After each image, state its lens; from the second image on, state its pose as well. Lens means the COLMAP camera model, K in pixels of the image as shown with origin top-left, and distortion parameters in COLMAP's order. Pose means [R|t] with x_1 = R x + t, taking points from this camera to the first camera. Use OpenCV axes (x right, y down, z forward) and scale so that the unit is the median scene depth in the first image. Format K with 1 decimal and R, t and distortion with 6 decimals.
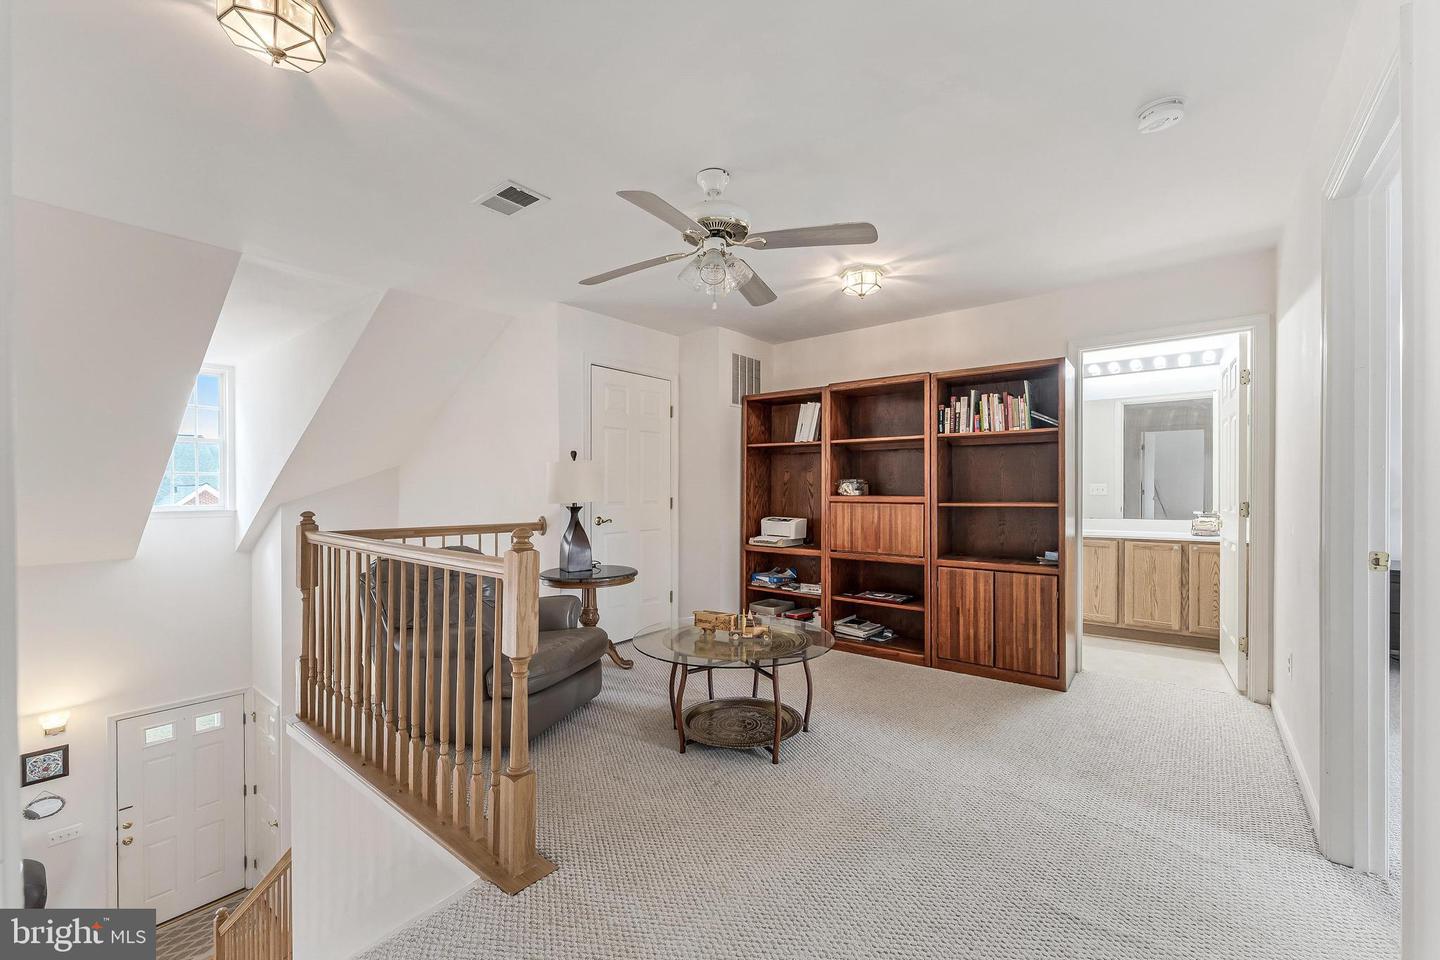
lens RADIAL K [[581.7, 0, 721.9], [0, 581.7, 485.8], [0, 0, 1]] dist [0.003398, -0.001316]
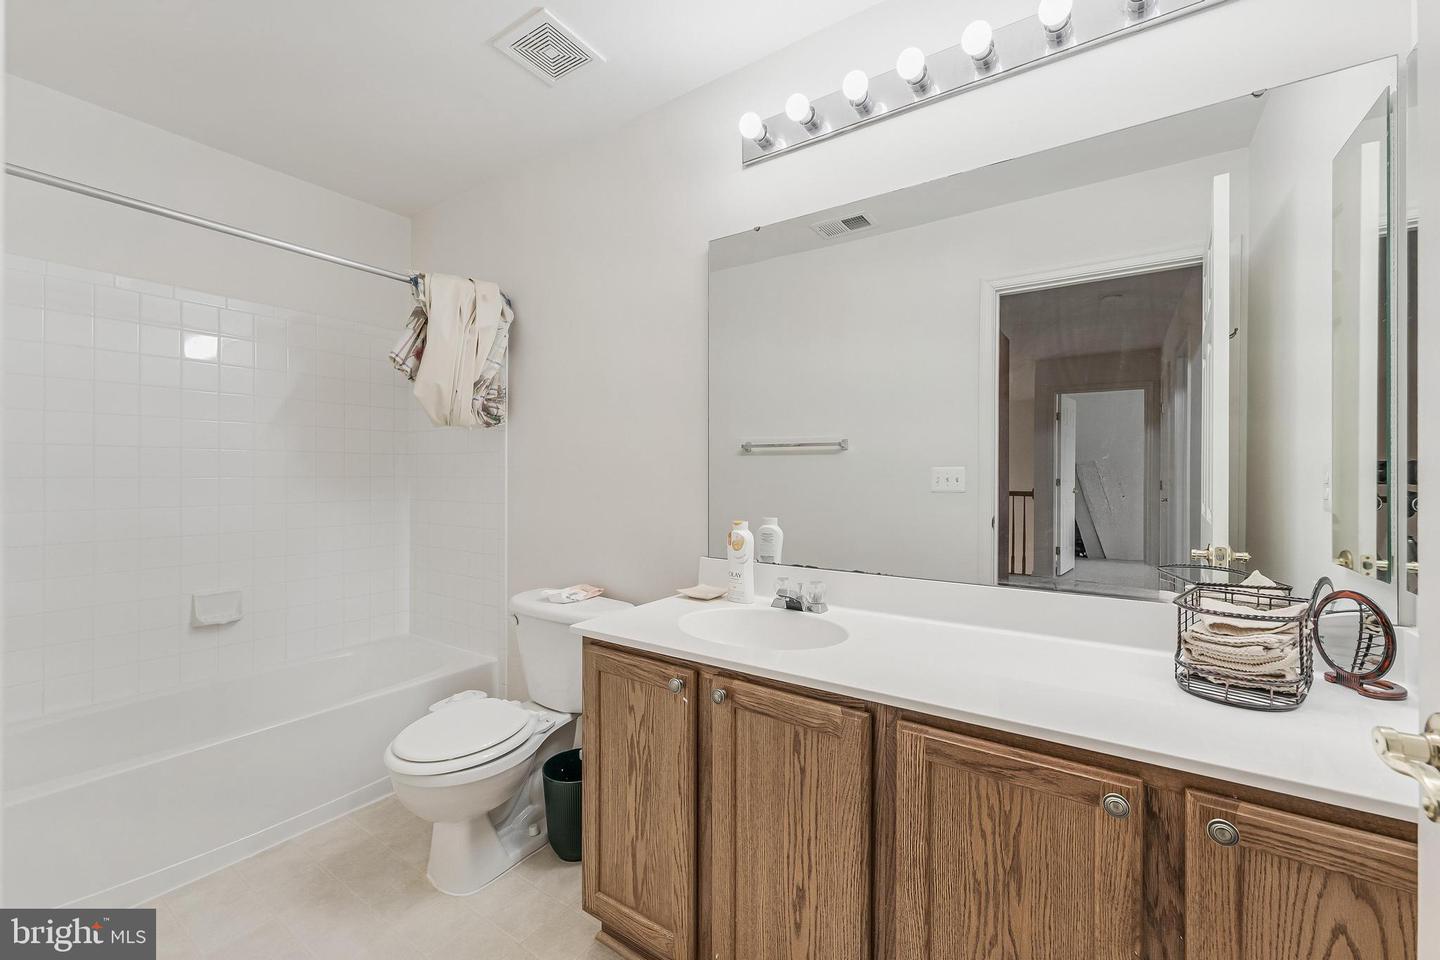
lens RADIAL K [[581.7, 0, 718.2], [0, 581.7, 475.2], [0, 0, 1]] dist [0.003398, -0.001316]
pose [[0.996741, 0.001727, 0.080653, 0.614221], [-0.002217, 0.999980, 0.005989, 0.000551], [-0.080641, -0.006149, 0.996724, 0.795813]]
